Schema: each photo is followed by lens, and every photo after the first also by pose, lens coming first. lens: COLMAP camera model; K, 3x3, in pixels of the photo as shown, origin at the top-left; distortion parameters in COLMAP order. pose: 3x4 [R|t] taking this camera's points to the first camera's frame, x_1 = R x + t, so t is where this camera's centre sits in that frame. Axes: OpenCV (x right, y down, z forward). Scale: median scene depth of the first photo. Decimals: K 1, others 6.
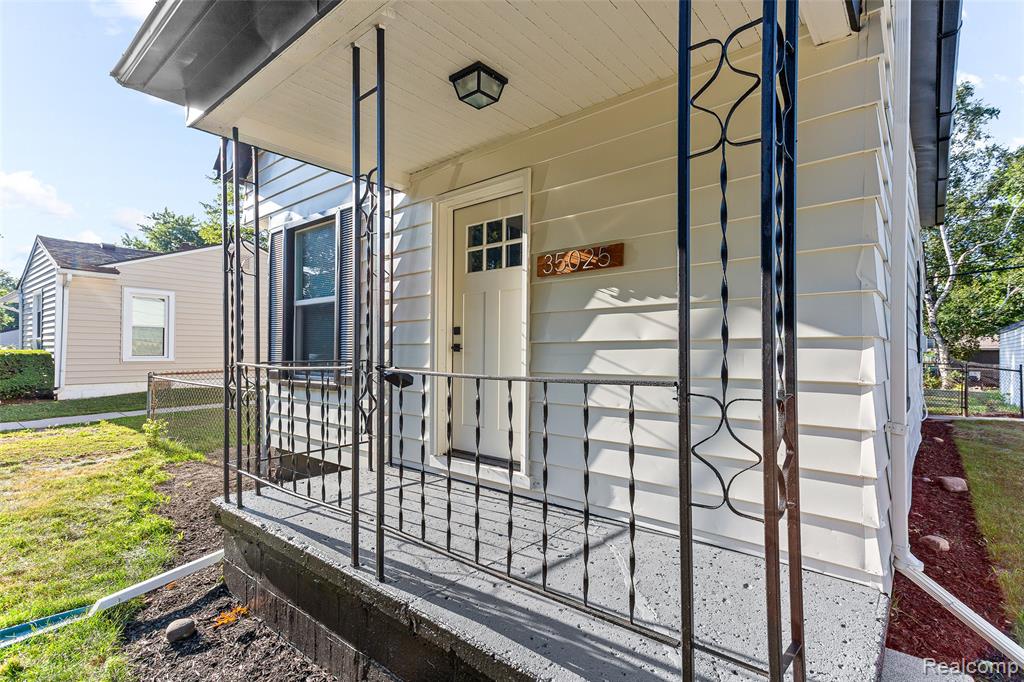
lens RADIAL K [[486.8, 0, 511.5], [0, 486.8, 333.8], [0, 0, 1]] dist [0.024220, 0.000451]
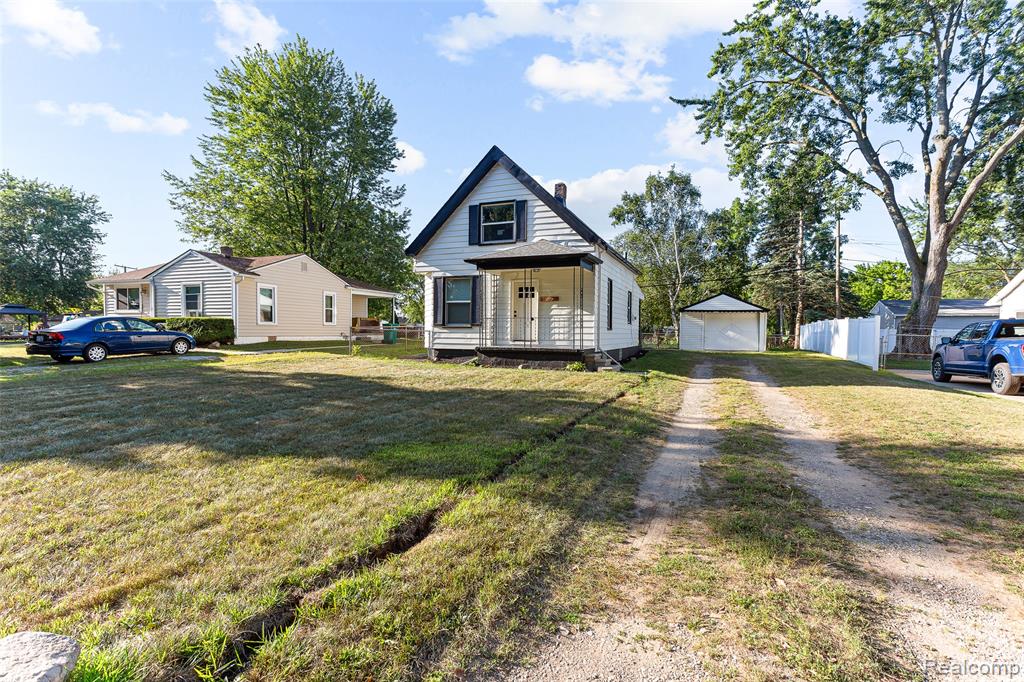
lens RADIAL K [[486.8, 0, 511.5], [0, 486.8, 333.8], [0, 0, 1]] dist [0.024220, 0.000451]
pose [[0.949200, 0.000593, 0.314673, -1.568629], [-0.013540, 0.999149, 0.038961, 0.024013], [-0.314382, -0.041242, 0.948400, -3.200865]]
